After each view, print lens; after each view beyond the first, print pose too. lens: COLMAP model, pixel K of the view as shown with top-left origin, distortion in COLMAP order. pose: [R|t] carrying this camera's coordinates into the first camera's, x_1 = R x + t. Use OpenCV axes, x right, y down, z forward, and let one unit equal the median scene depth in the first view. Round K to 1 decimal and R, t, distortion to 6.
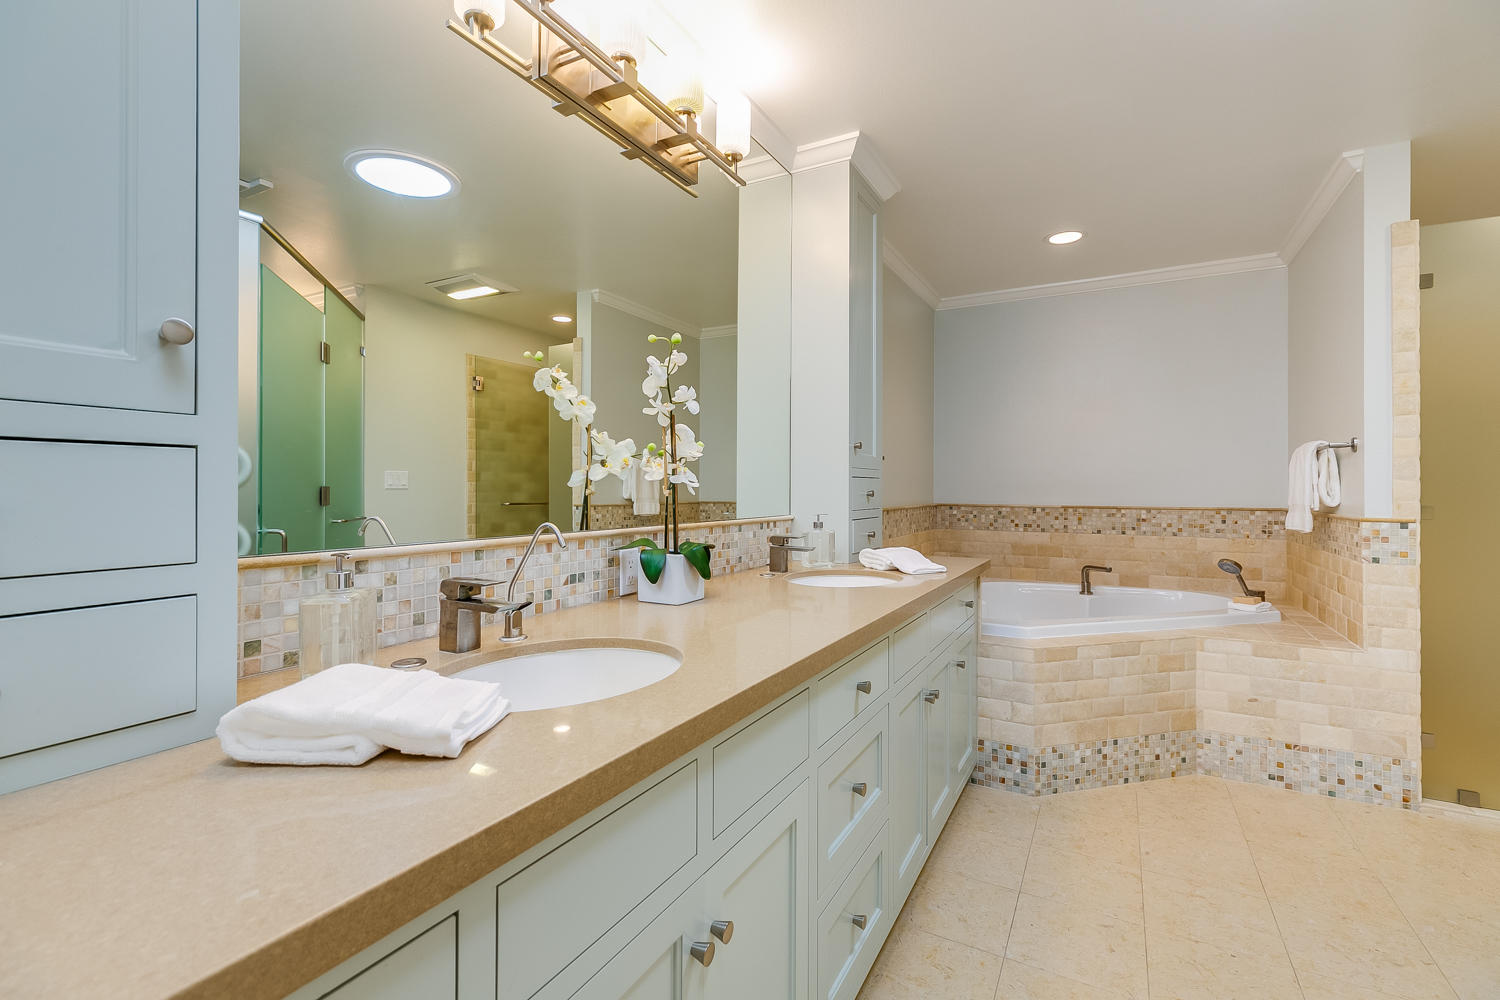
lens RADIAL K [[666.7, 0, 738.9], [0, 666.7, 490.6], [0, 0, 1]] dist [-0.002049, 0.001734]
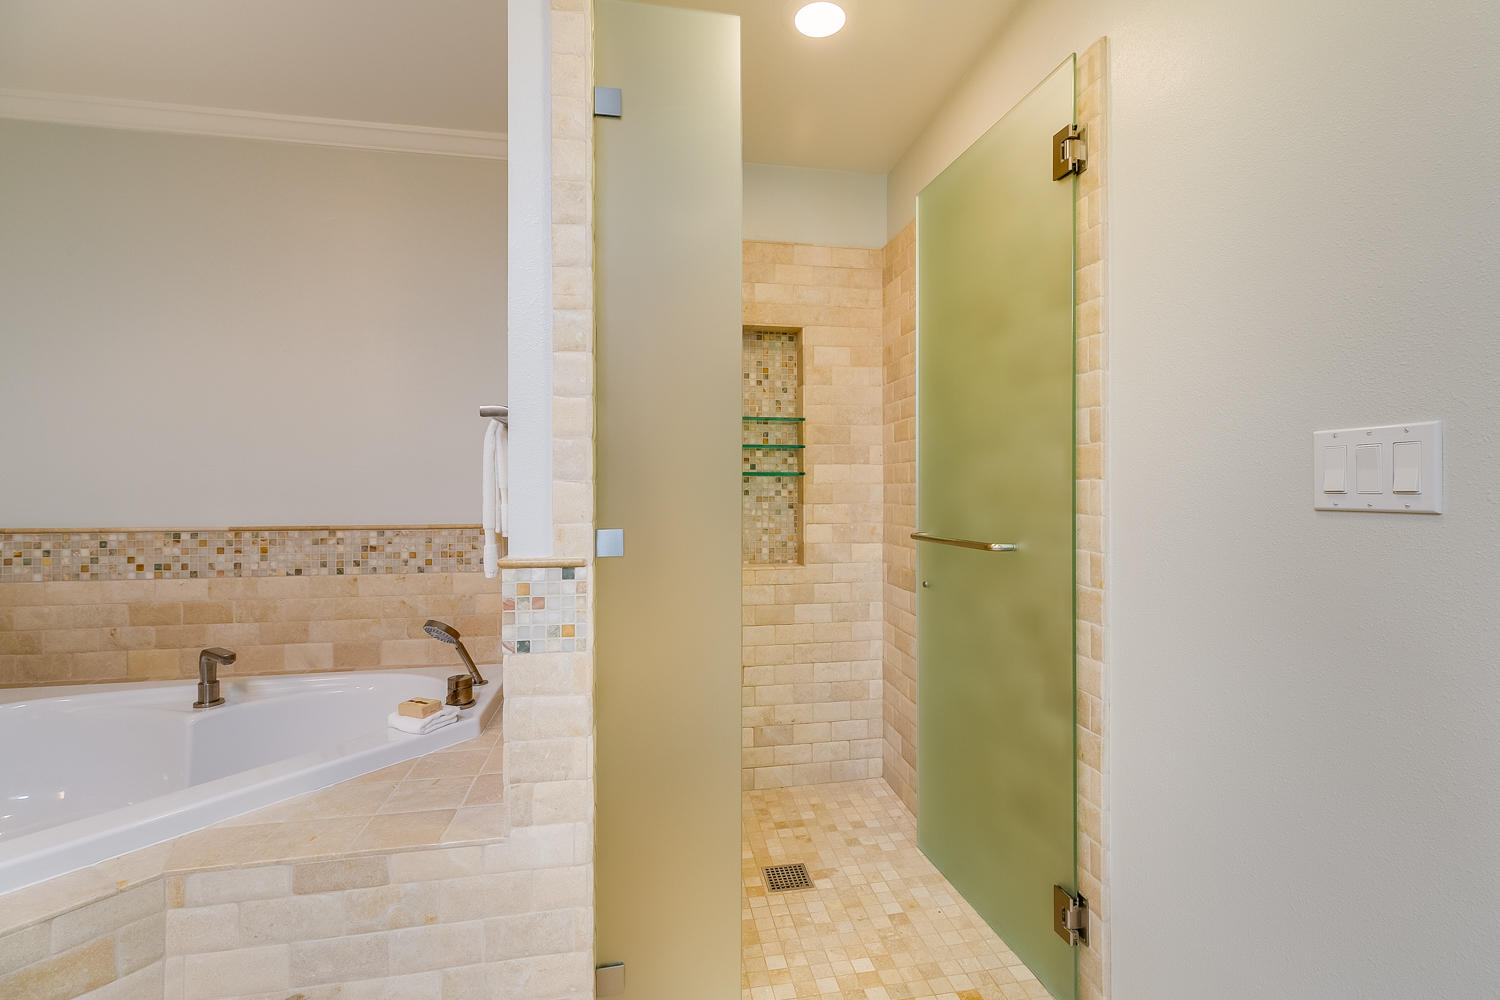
lens RADIAL K [[666.7, 0, 758.2], [0, 666.7, 496.0], [0, 0, 1]] dist [-0.002049, 0.001734]
pose [[0.772247, -0.009873, 0.635246, 0.492516], [0.005194, 0.999944, 0.009227, -0.005610], [-0.635301, -0.003827, 0.772255, 0.326160]]
